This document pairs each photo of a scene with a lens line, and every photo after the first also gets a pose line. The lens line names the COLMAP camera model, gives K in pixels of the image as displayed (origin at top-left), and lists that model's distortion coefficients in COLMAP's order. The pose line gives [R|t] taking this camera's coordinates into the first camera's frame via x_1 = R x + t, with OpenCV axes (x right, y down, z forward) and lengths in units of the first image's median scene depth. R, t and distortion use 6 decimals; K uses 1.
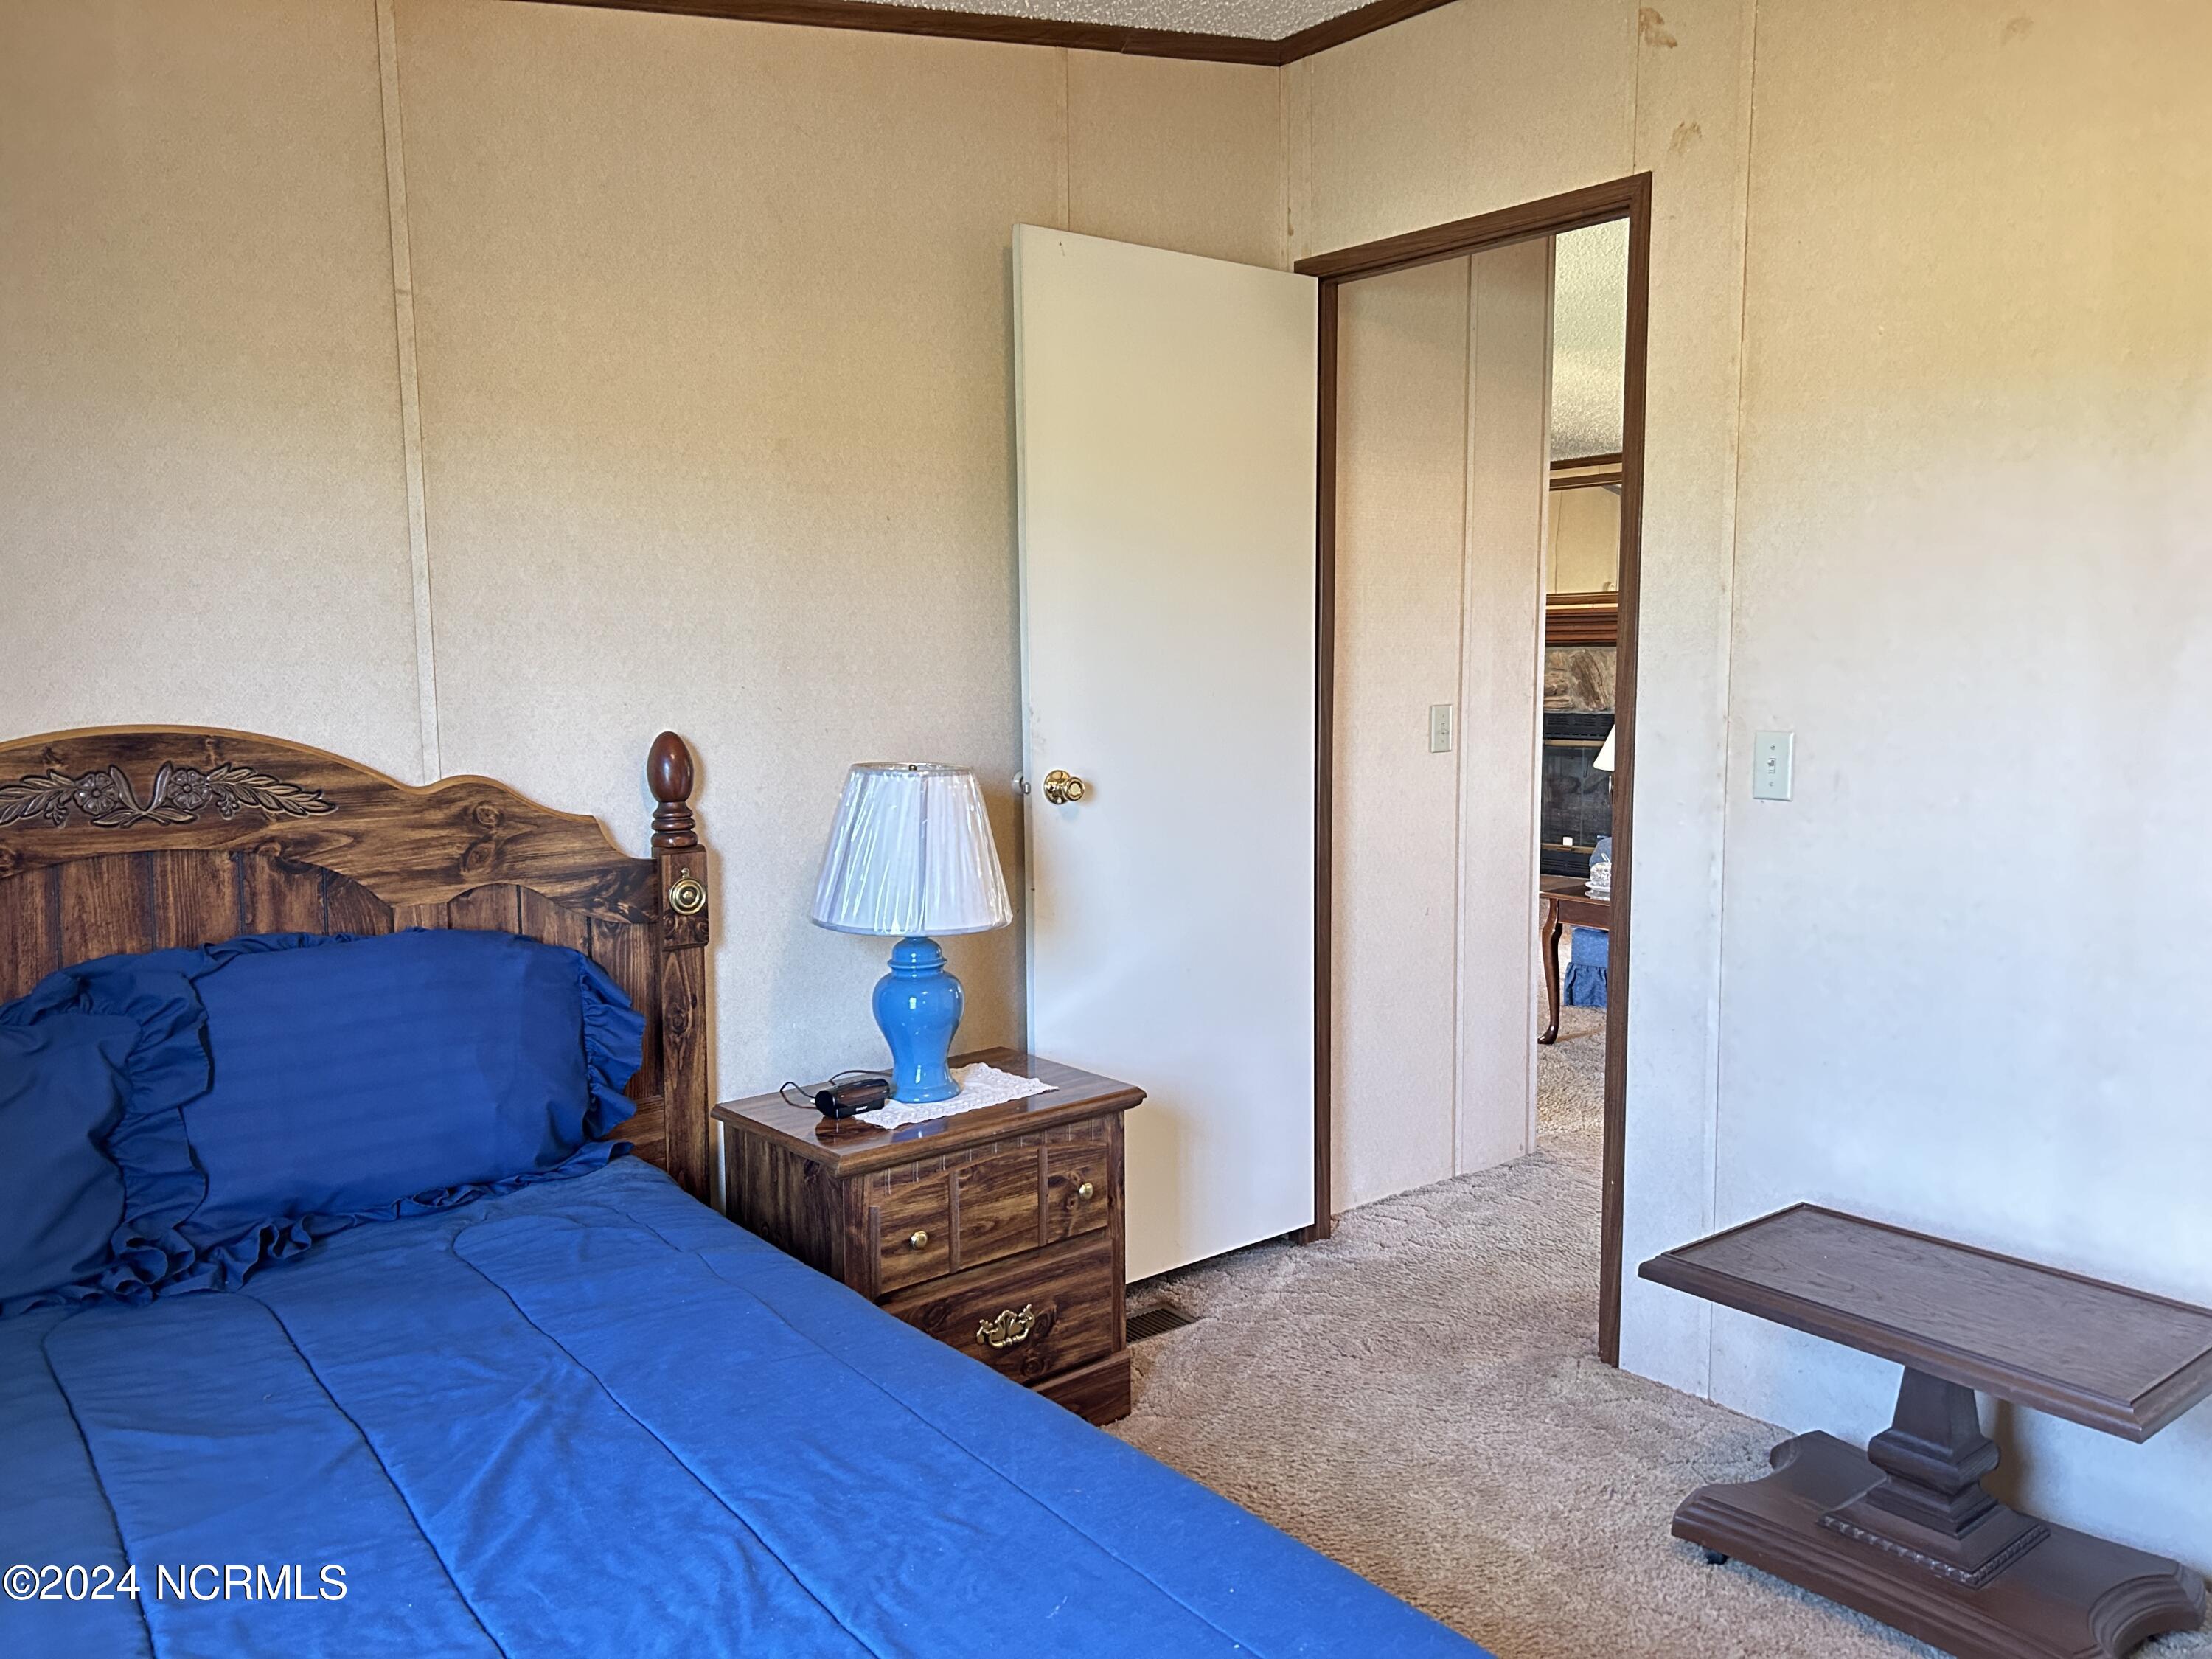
lens RADIAL K [[1676.4, 0, 1105.8], [0, 1676.4, 824.6], [0, 0, 1]] dist [0.029809, -0.035499]
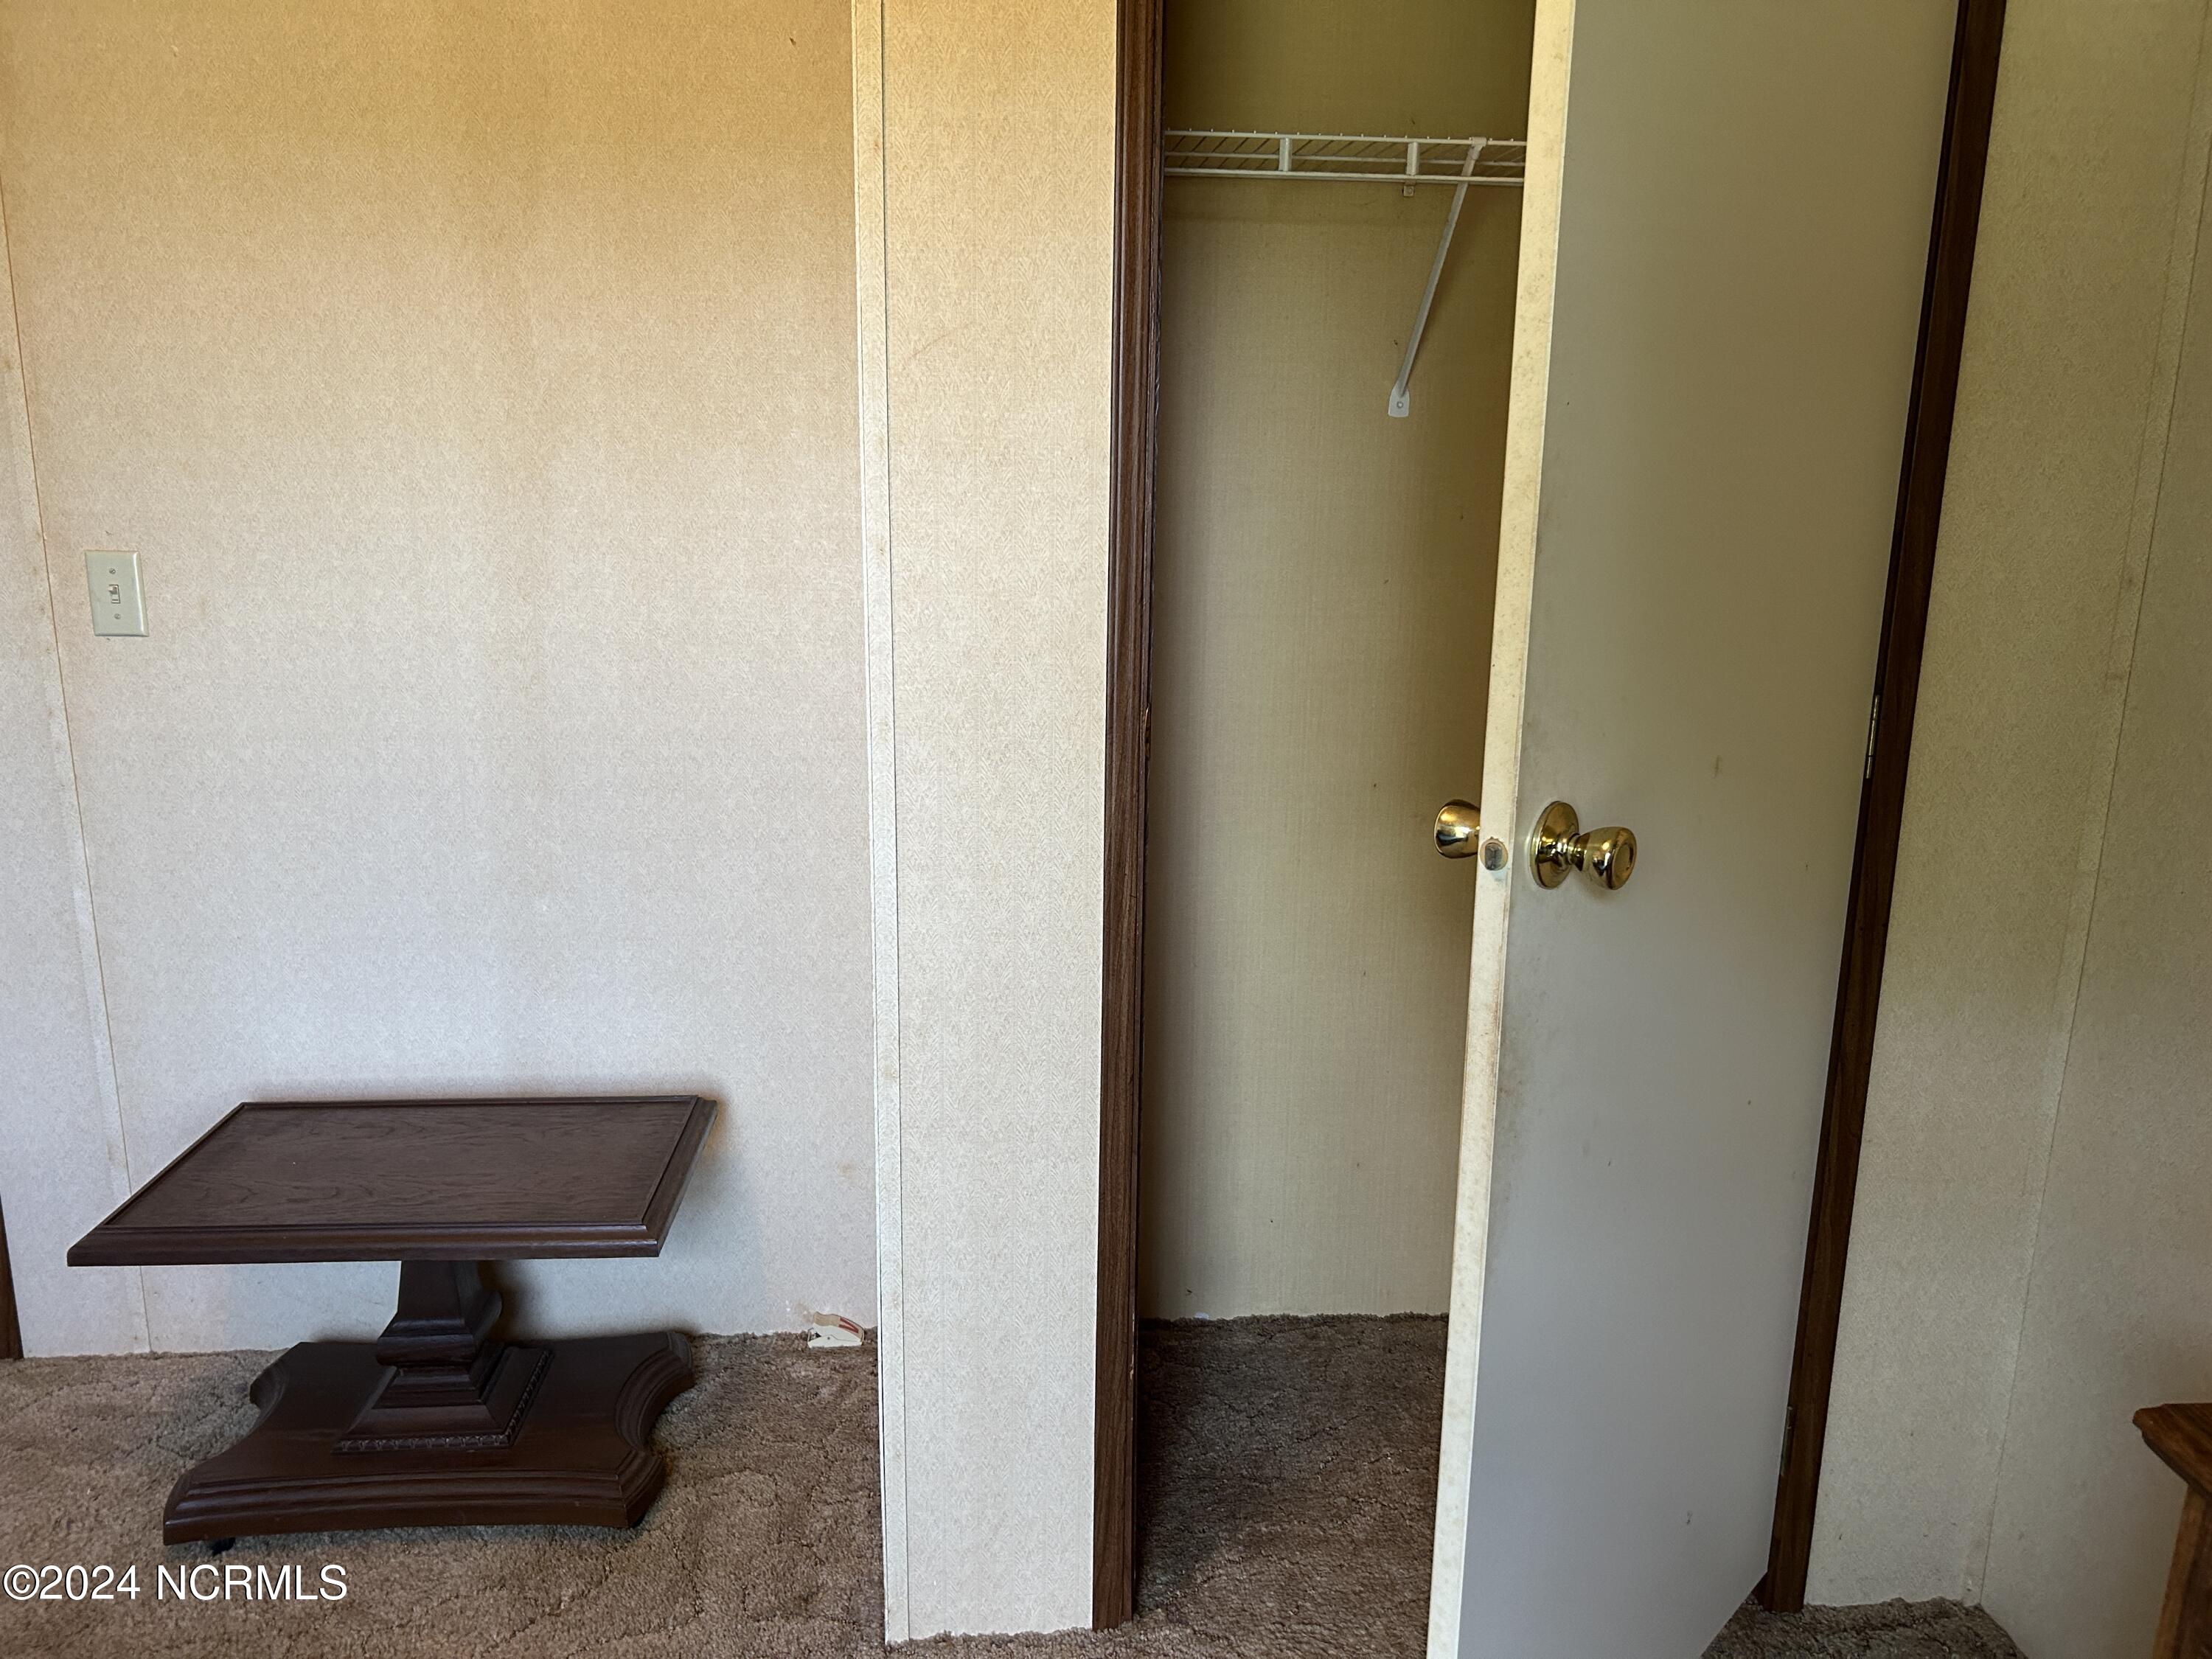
lens RADIAL K [[1676.4, 0, 1104.0], [0, 1676.4, 828.3], [0, 0, 1]] dist [0.029809, -0.035499]
pose [[0.566515, -0.173585, 0.805561, -0.008149], [0.064589, 0.983908, 0.166594, -0.030654], [-0.821516, -0.042348, 0.568610, 0.154015]]
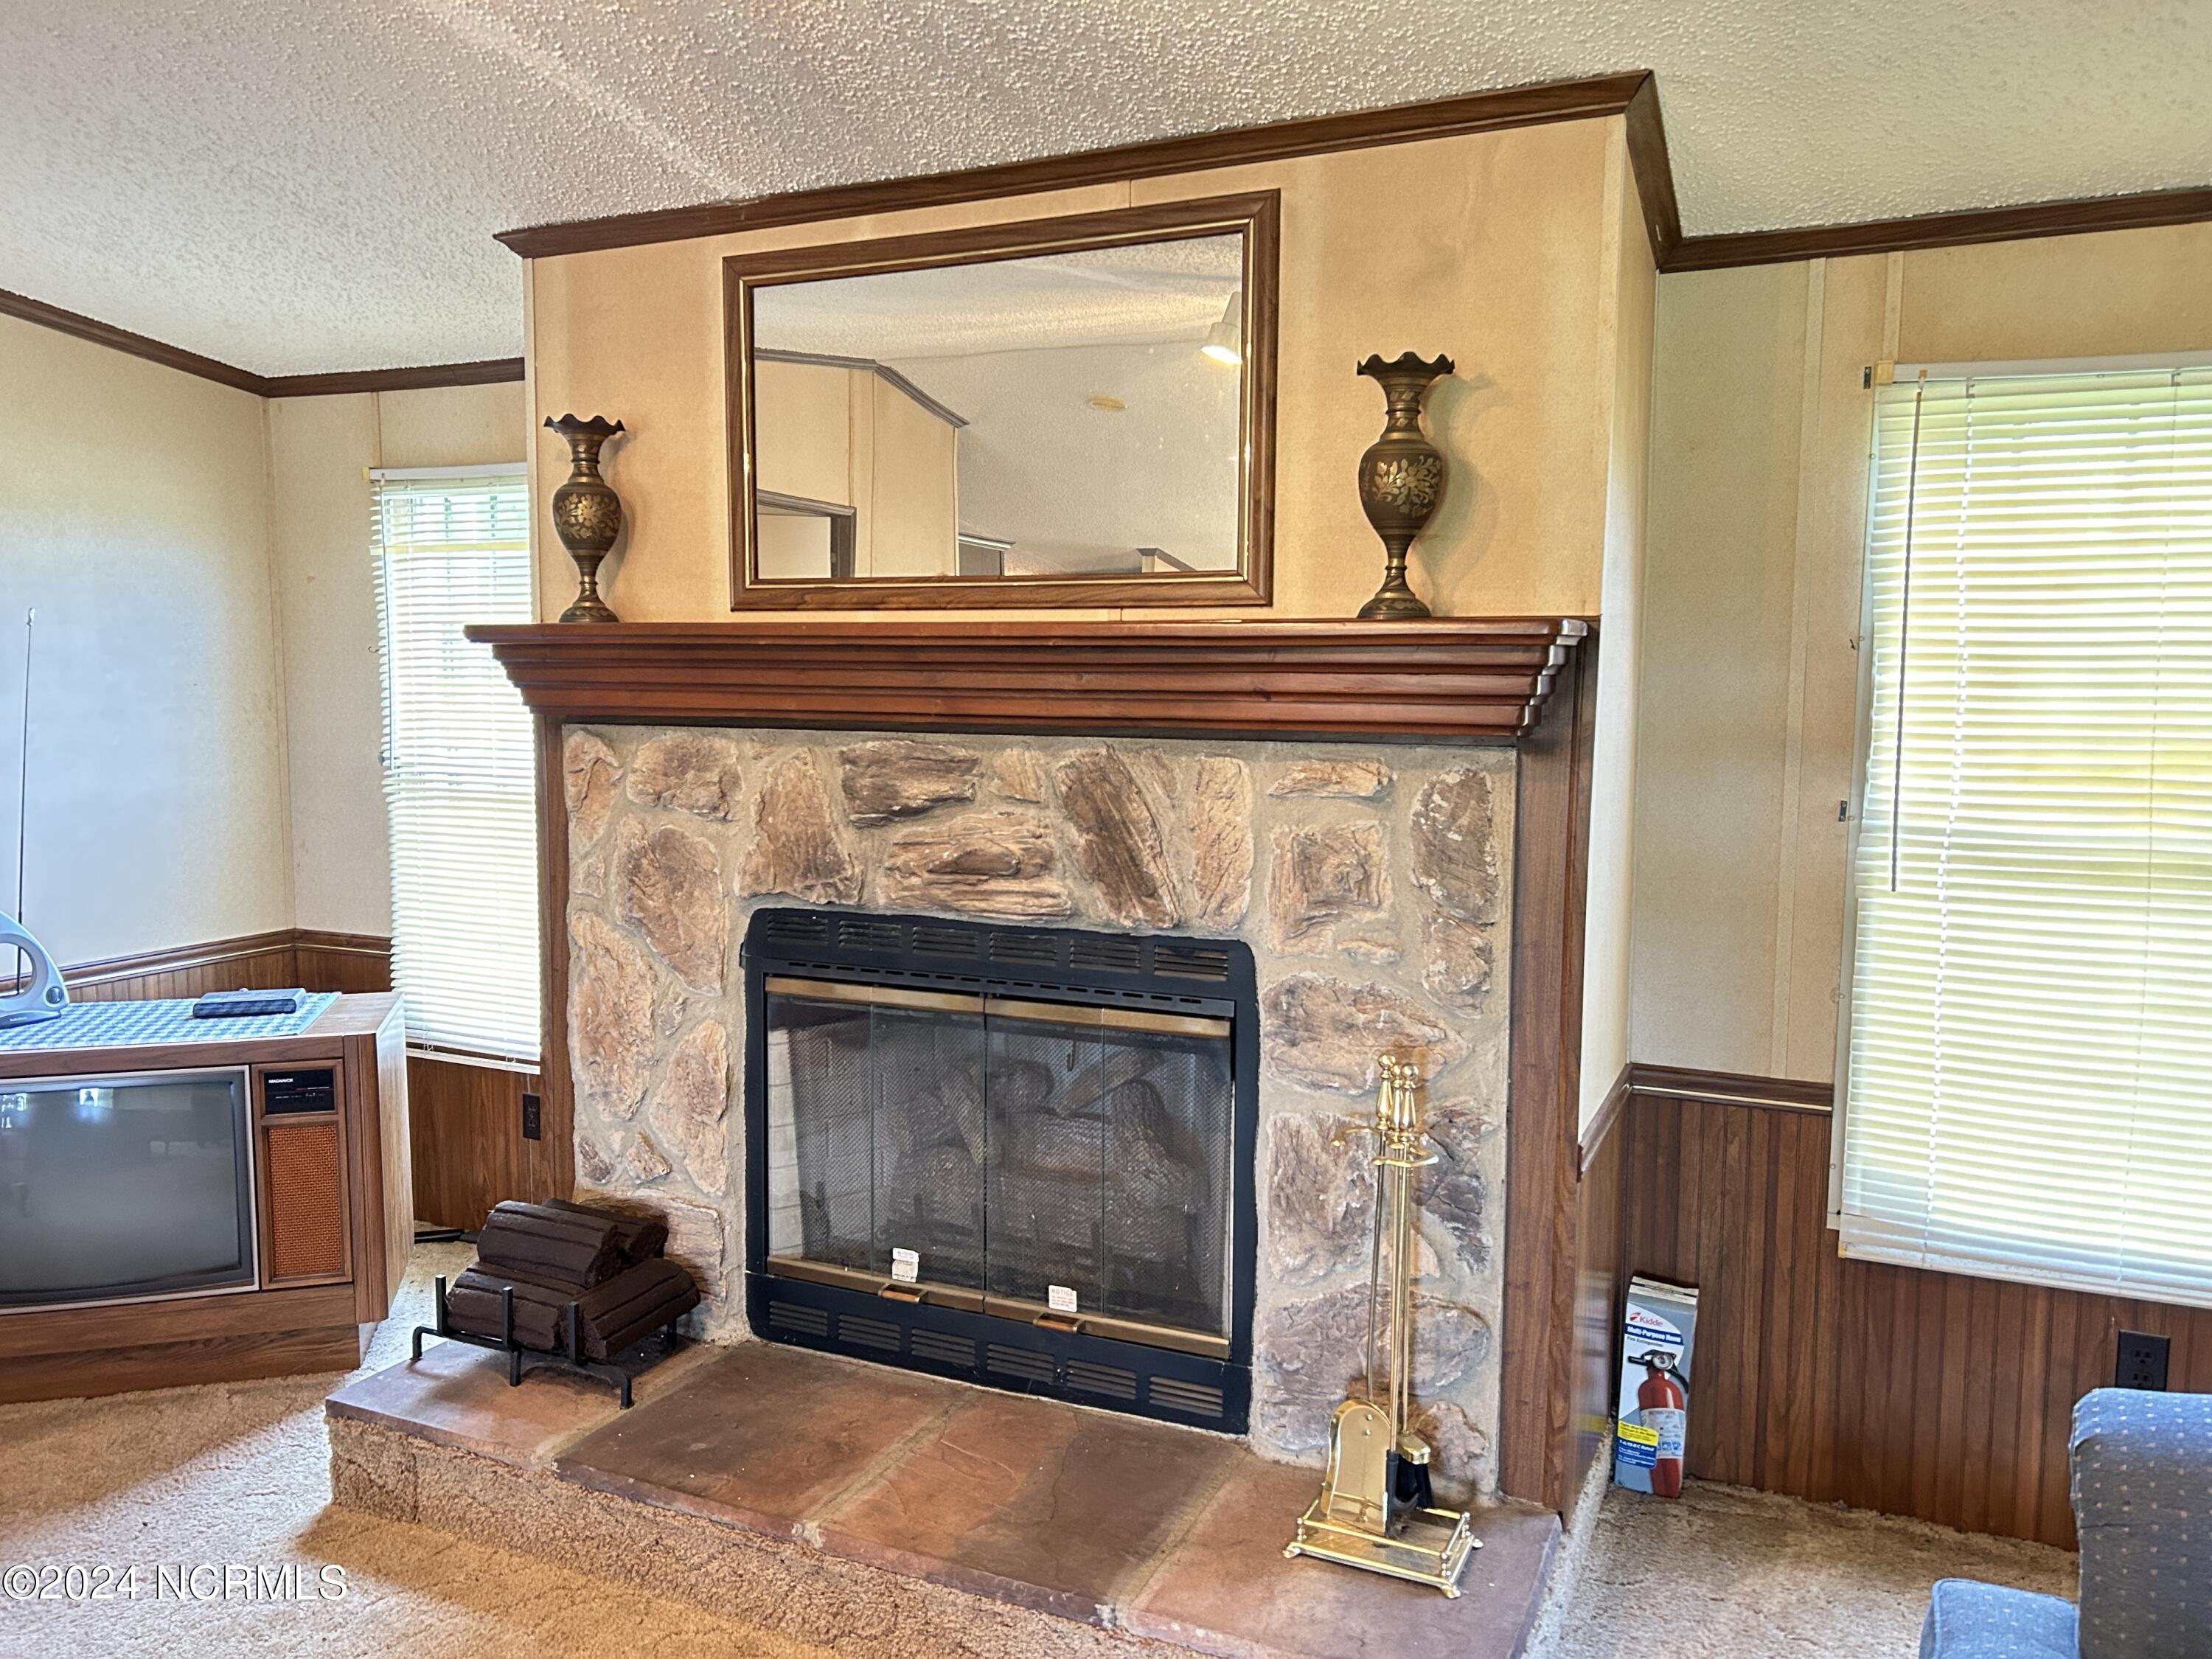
lens RADIAL K [[1676.4, 0, 1108.1], [0, 1676.4, 827.1], [0, 0, 1]] dist [0.029809, -0.035499]
pose [[0.898997, -0.031414, 0.436827, 0.162240], [0.033027, 0.999447, 0.003902, -0.104578], [-0.436708, 0.010919, 0.899537, 0.818003]]
